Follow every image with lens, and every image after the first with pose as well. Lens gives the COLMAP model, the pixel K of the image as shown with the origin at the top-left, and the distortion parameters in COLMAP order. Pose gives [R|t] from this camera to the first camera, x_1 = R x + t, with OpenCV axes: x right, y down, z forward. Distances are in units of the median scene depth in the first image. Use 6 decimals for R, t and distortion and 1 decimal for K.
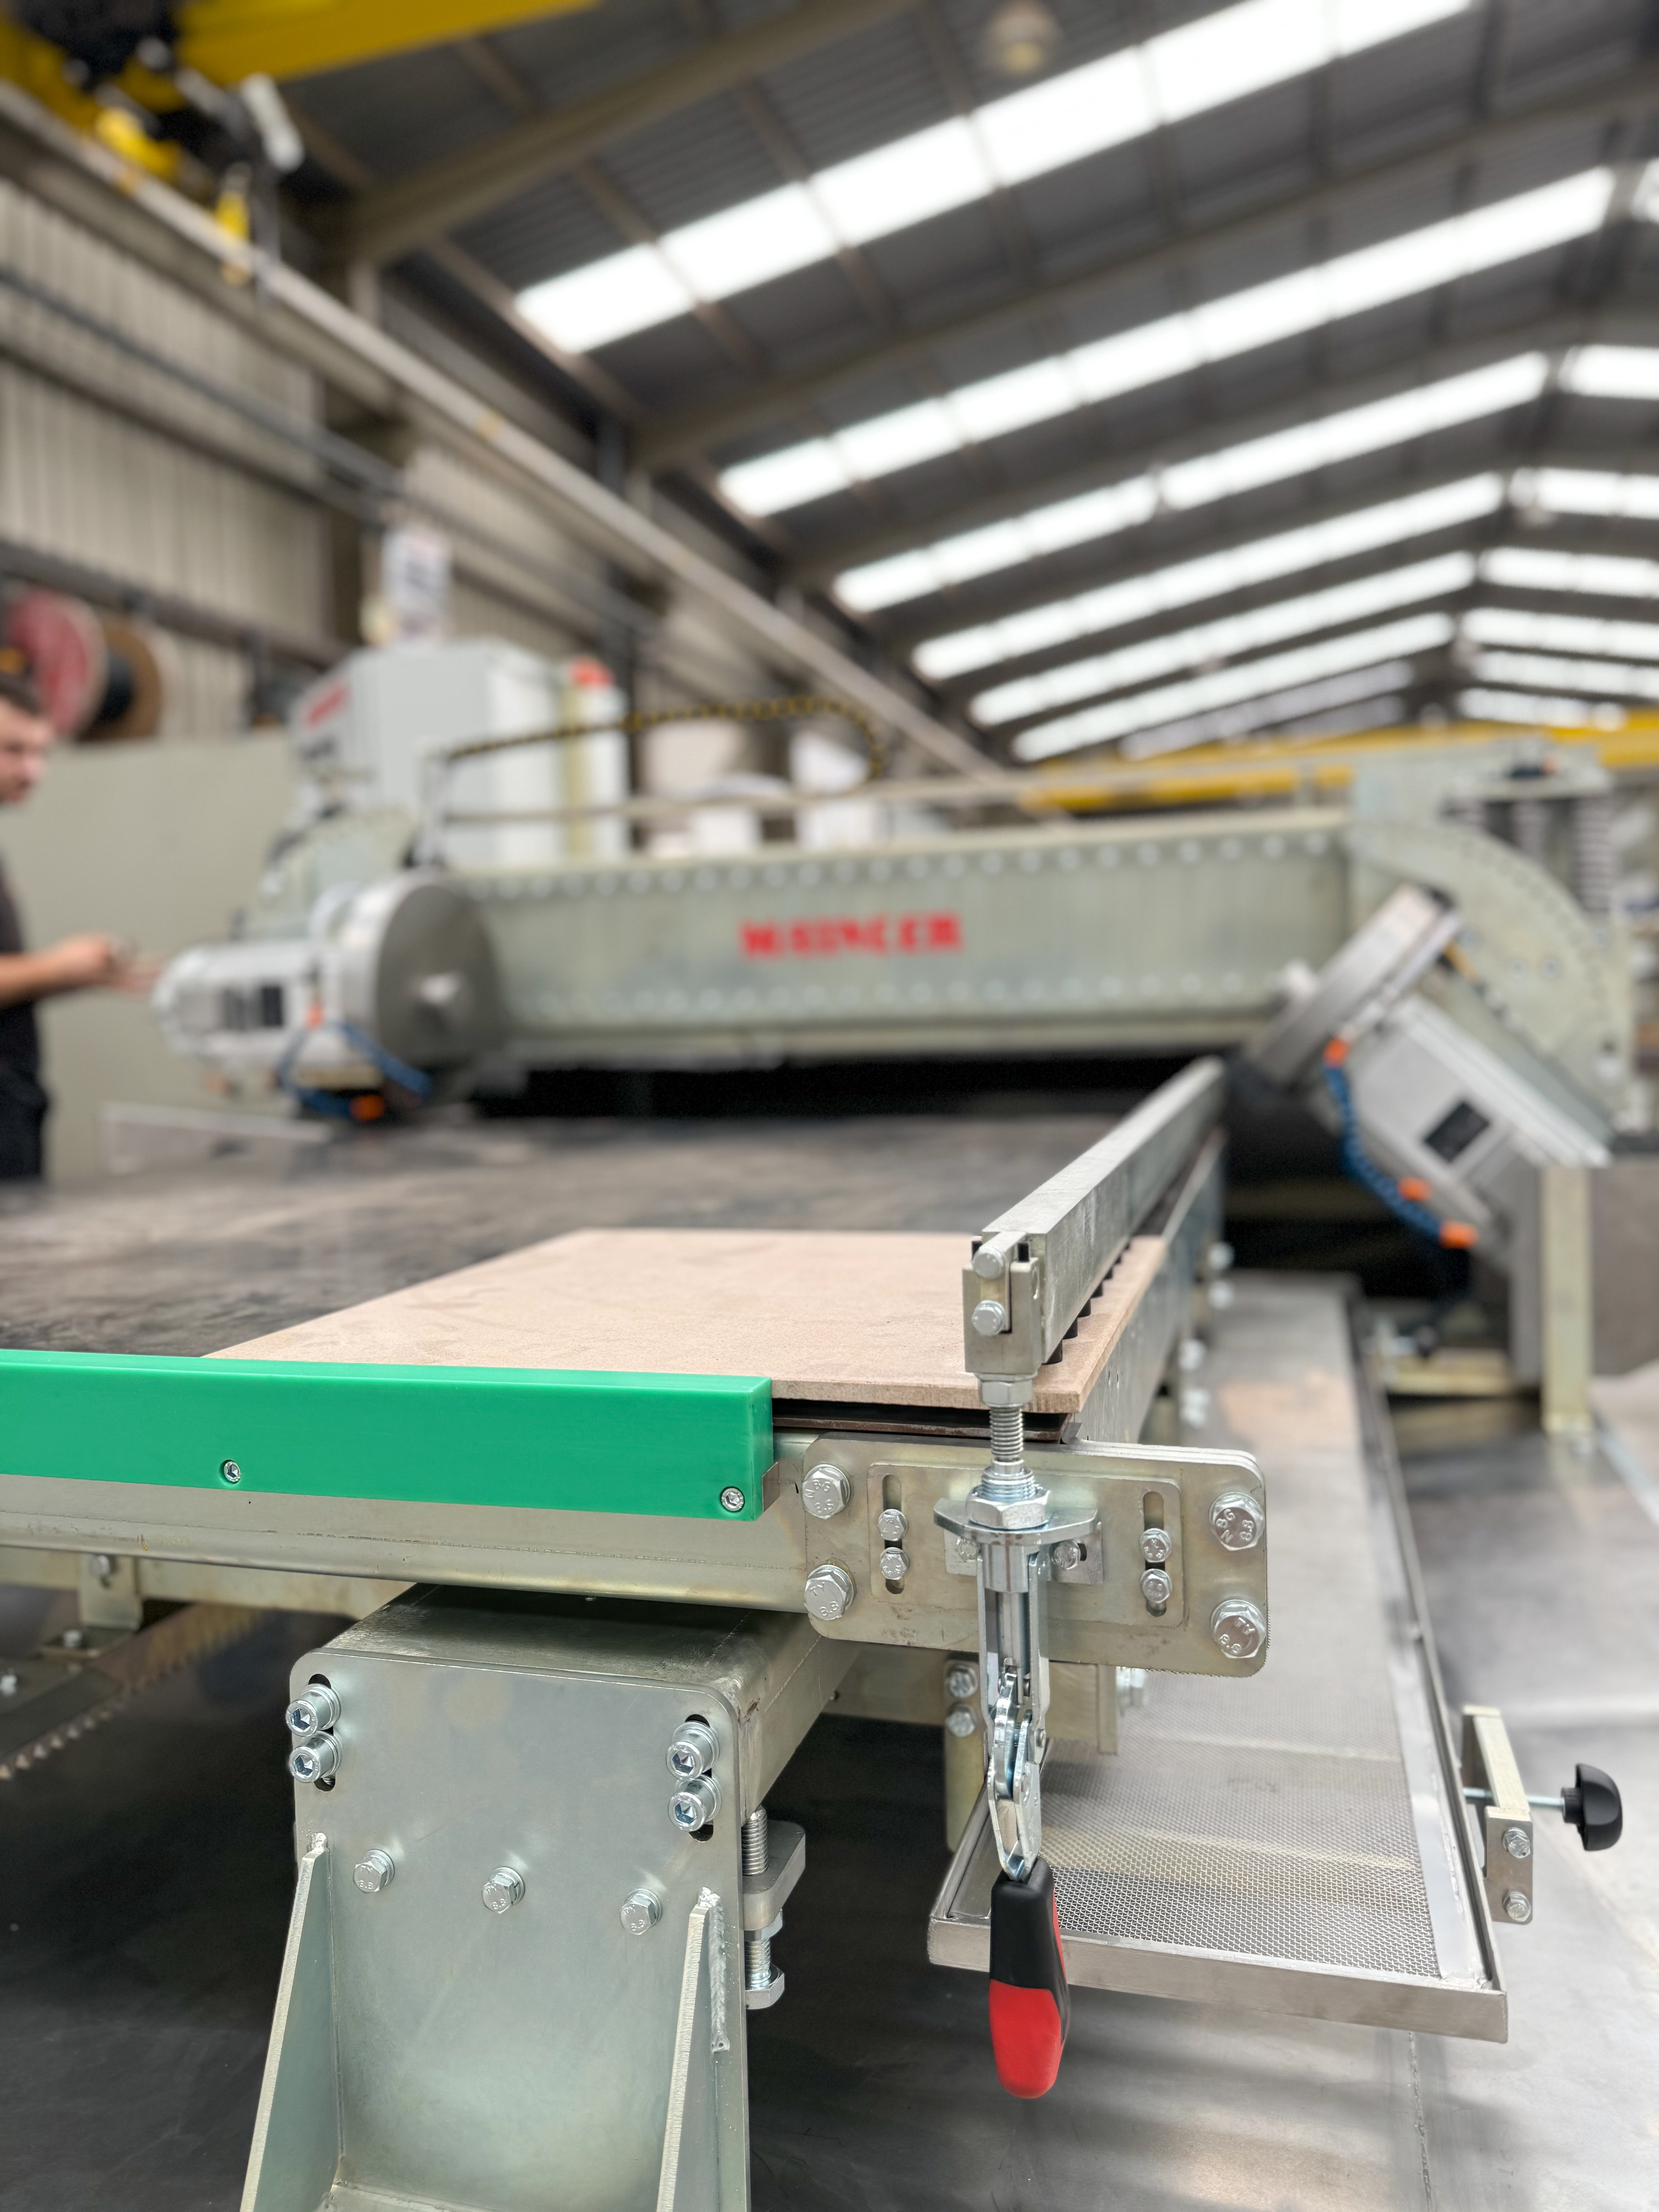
lens RADIAL K [[1583.8, 0, 812.2], [0, 1583.8, 1105.3], [0, 0, 1]] dist [0.031109, -0.034421]
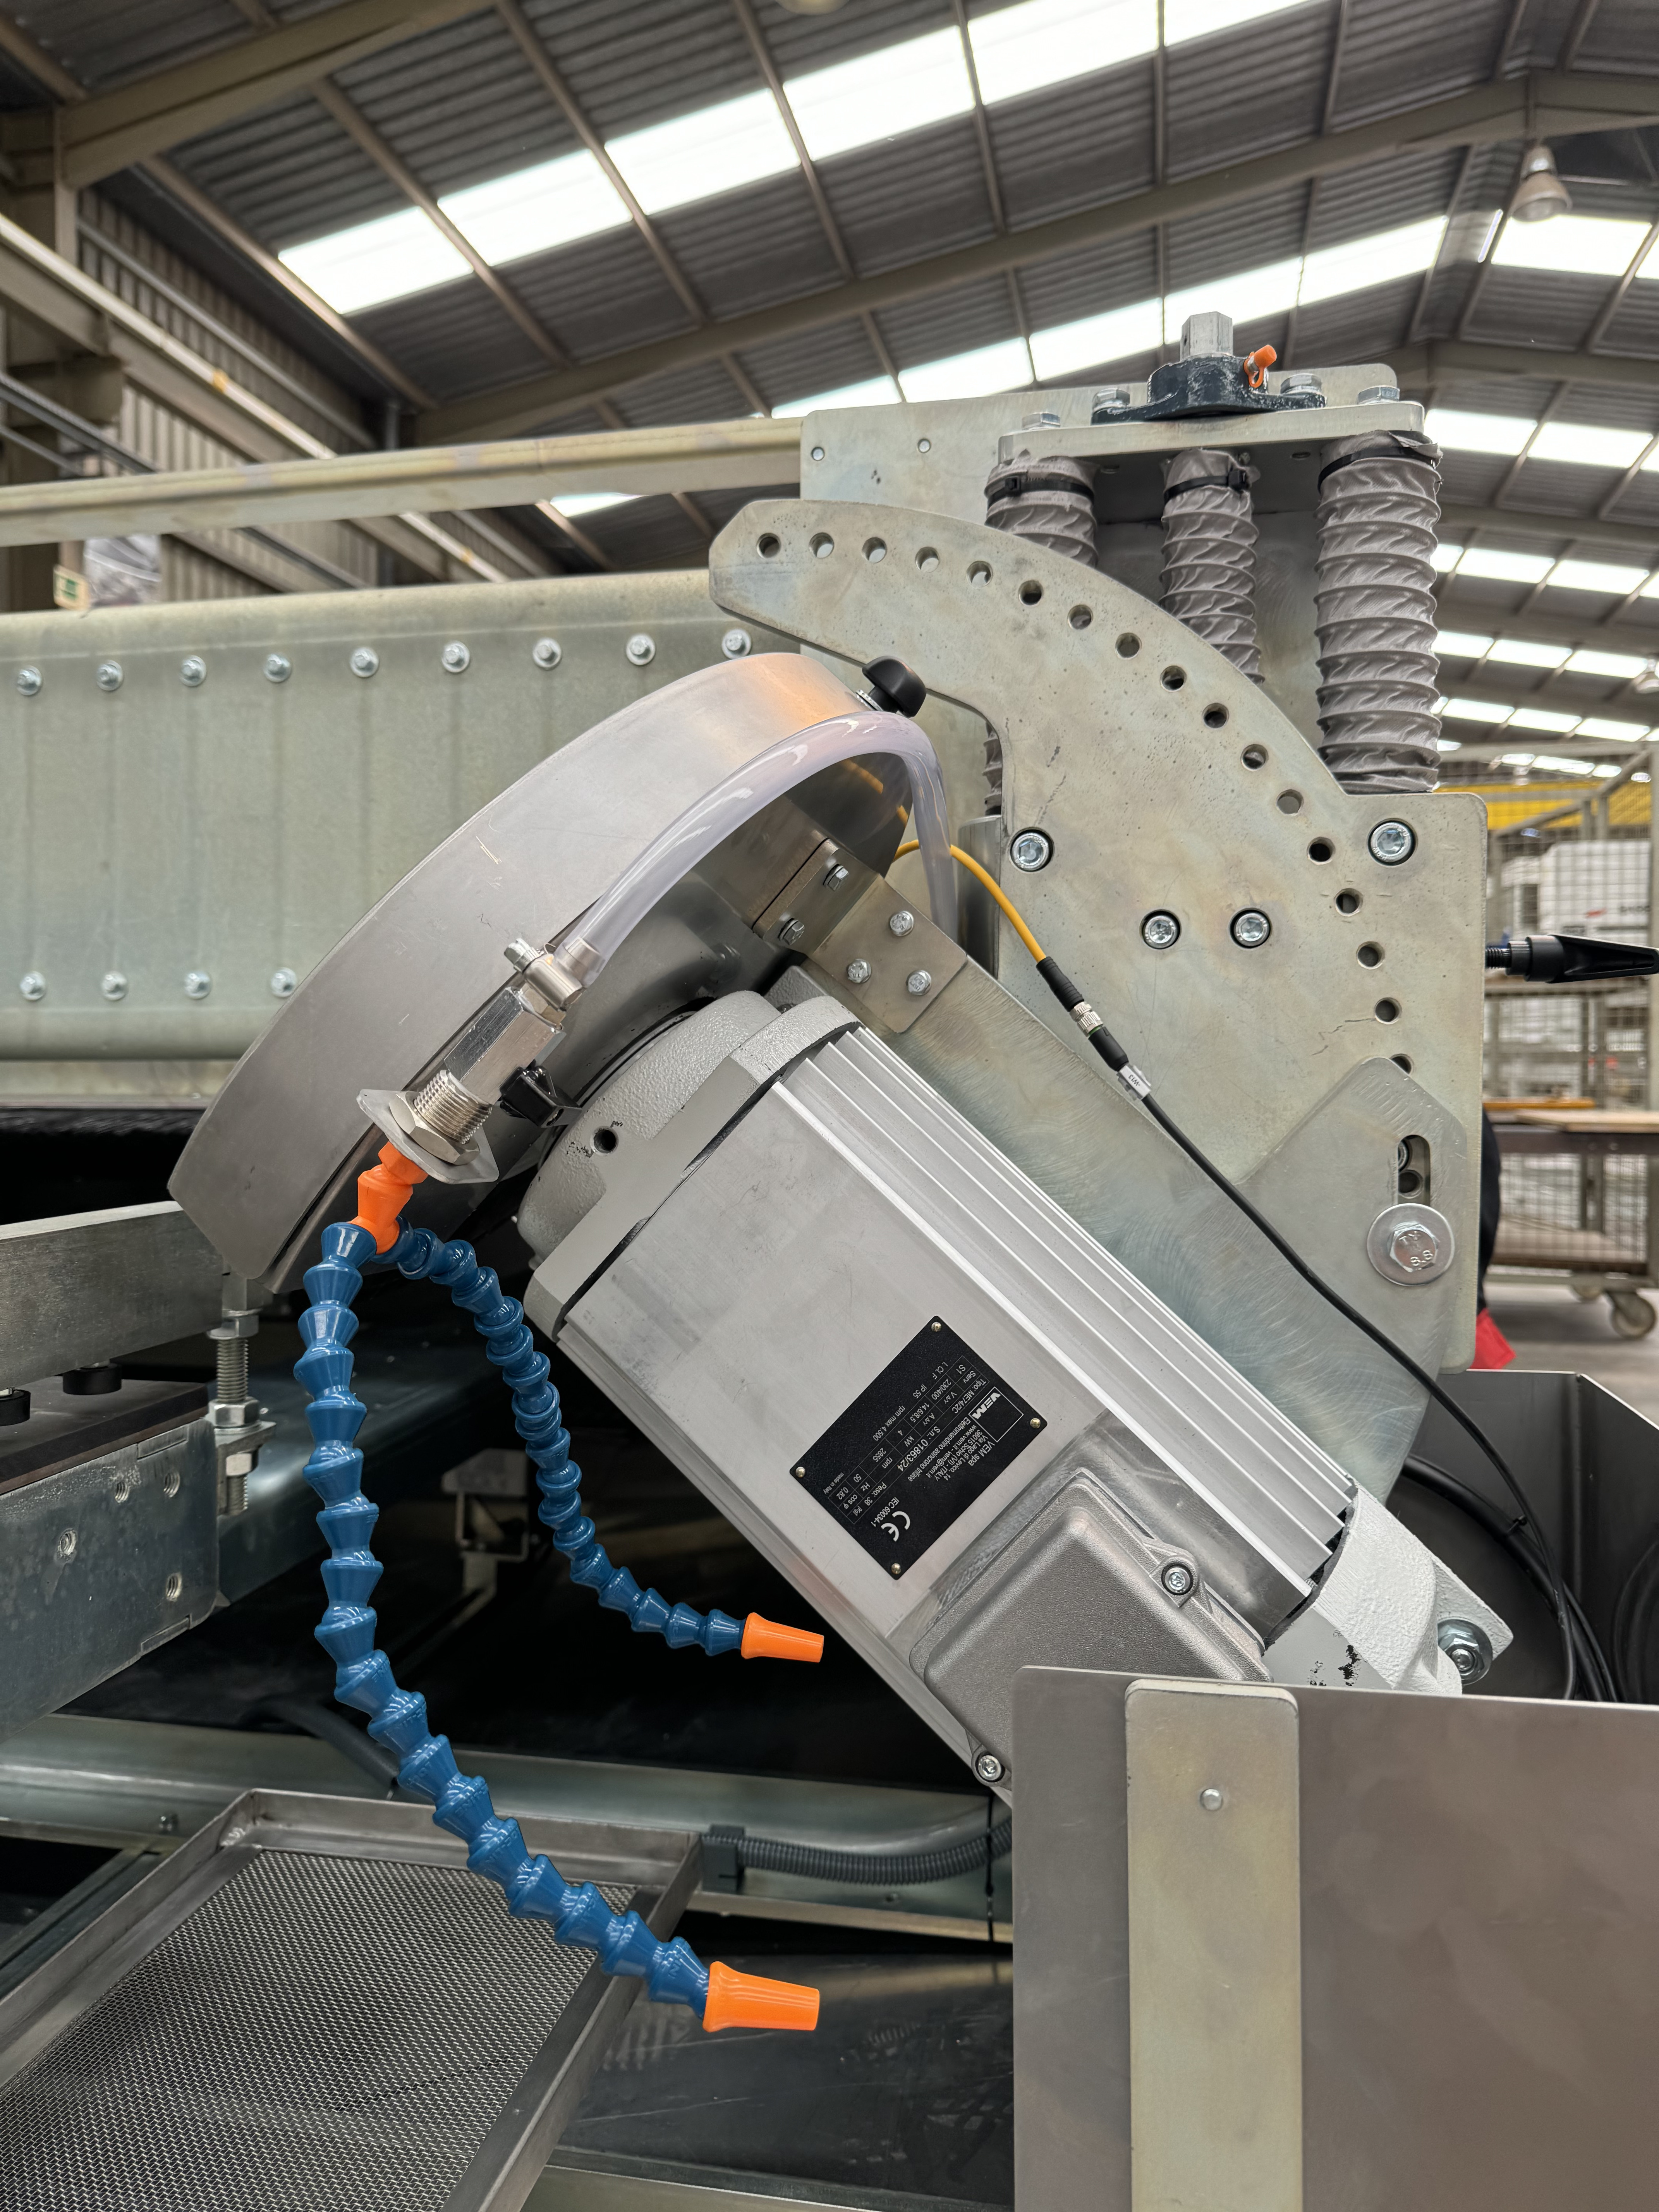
lens RADIAL K [[1583.8, 0, 820.6], [0, 1583.8, 1080.6], [0, 0, 1]] dist [0.031109, -0.034421]
pose [[0.996106, 0.020824, 0.085665, 0.058167], [-0.016810, 0.998738, -0.047321, -0.006284], [-0.086542, 0.045697, 0.995200, 0.114020]]
